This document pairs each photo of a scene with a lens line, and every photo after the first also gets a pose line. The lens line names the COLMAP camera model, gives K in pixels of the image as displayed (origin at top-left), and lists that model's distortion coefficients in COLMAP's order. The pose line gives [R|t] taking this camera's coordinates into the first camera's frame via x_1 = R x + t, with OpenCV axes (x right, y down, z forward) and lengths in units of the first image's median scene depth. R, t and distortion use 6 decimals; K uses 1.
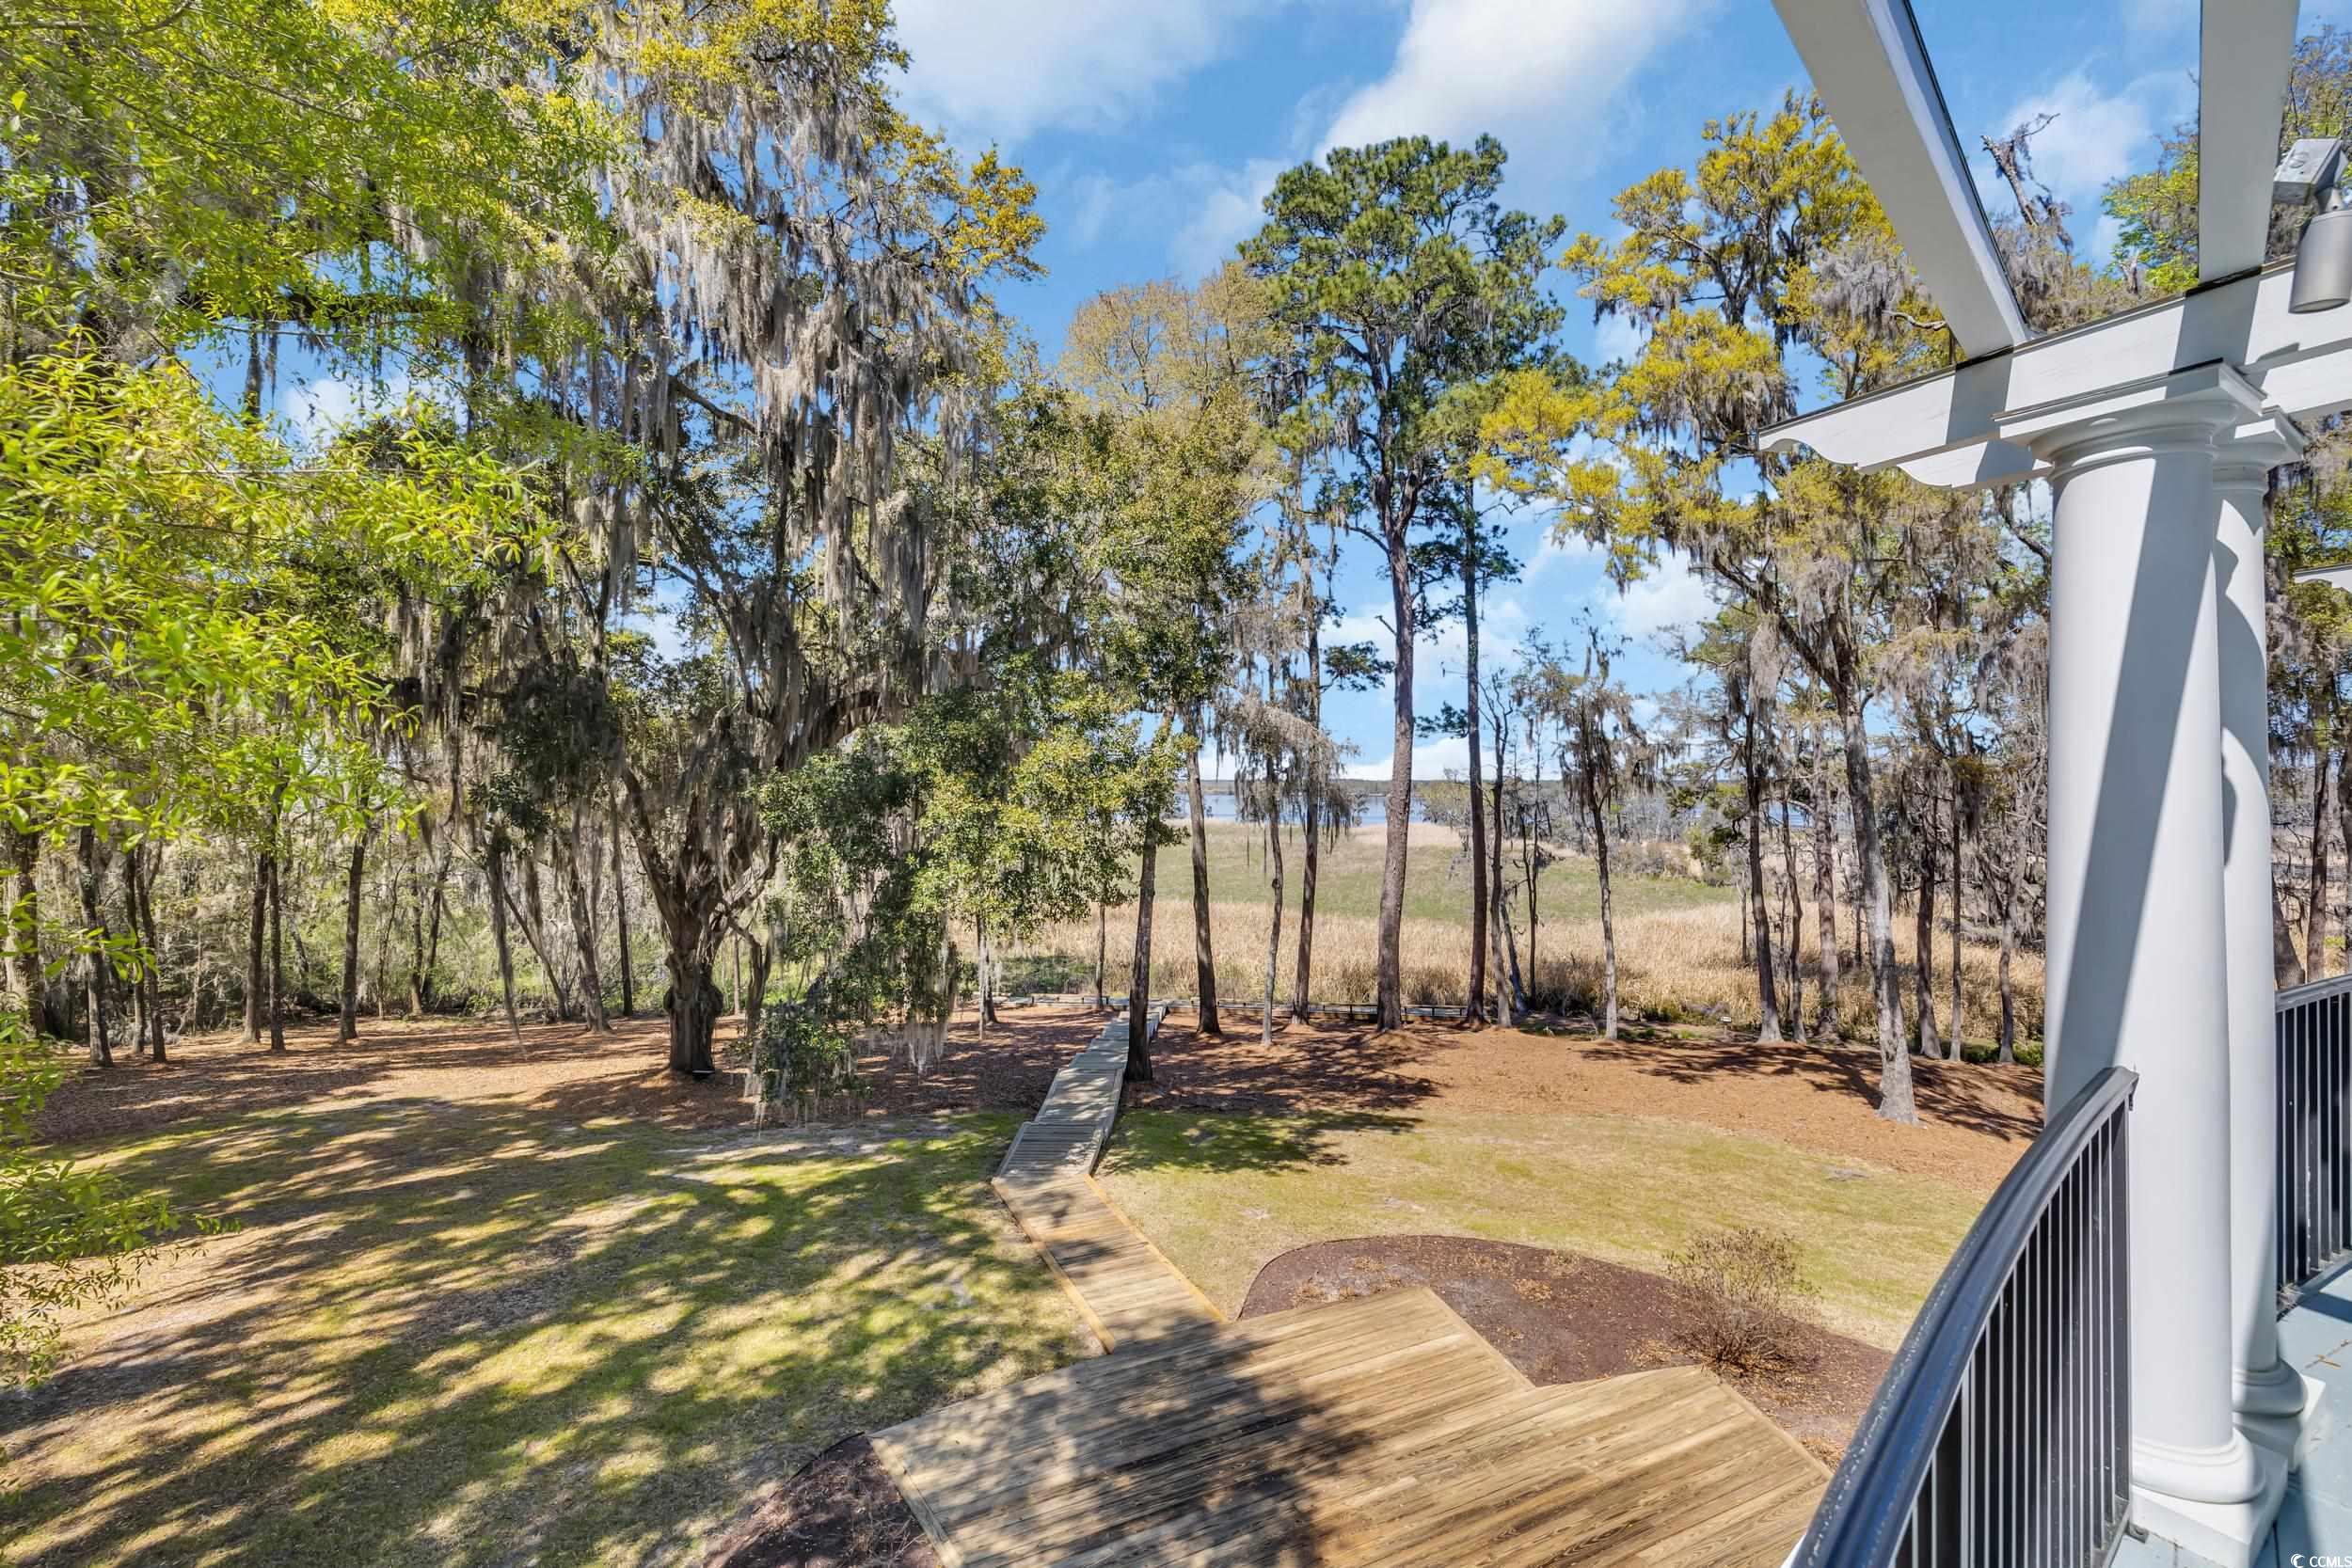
lens RADIAL K [[994.1, 0, 1188.4], [0, 994.1, 783.7], [0, 0, 1]] dist [-0.000884, 0.000725]
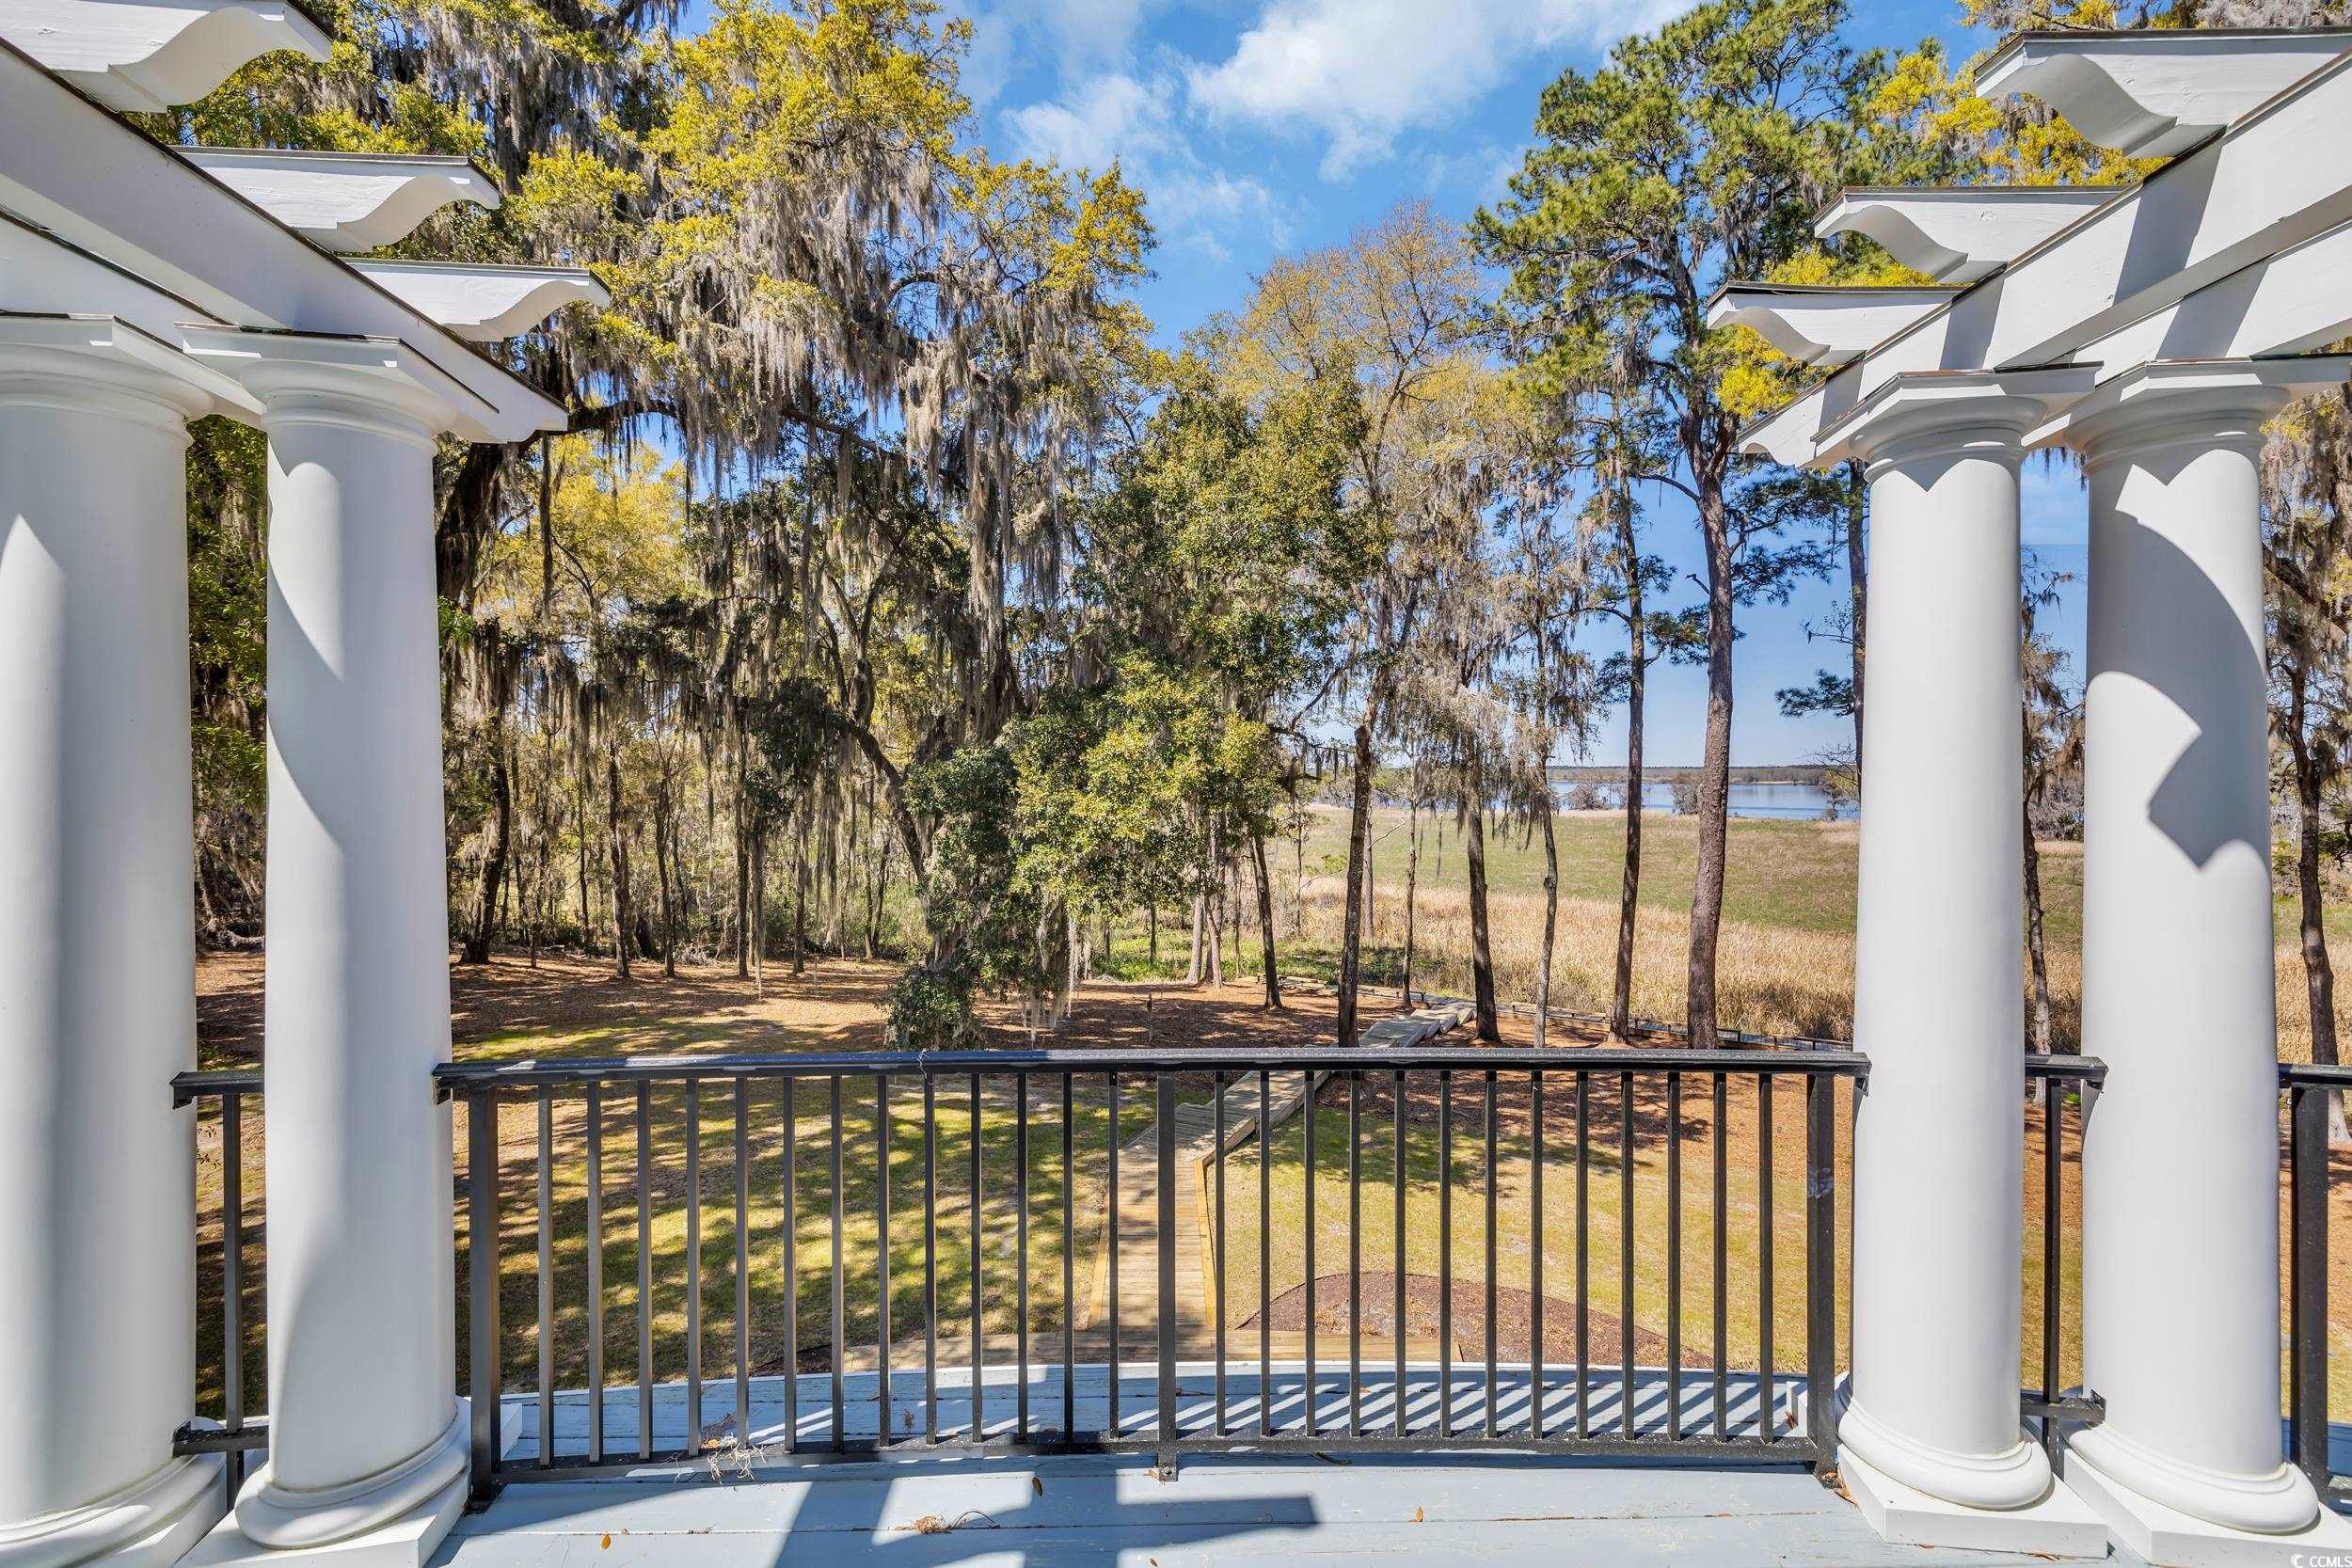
lens RADIAL K [[994.1, 0, 1180.8], [0, 994.1, 784.1], [0, 0, 1]] dist [-0.000884, 0.000725]
pose [[0.909515, 0.001249, -0.415670, 0.285124], [0.003631, 0.999933, 0.010949, 0.000426], [0.415656, -0.011467, 0.909450, 0.075632]]
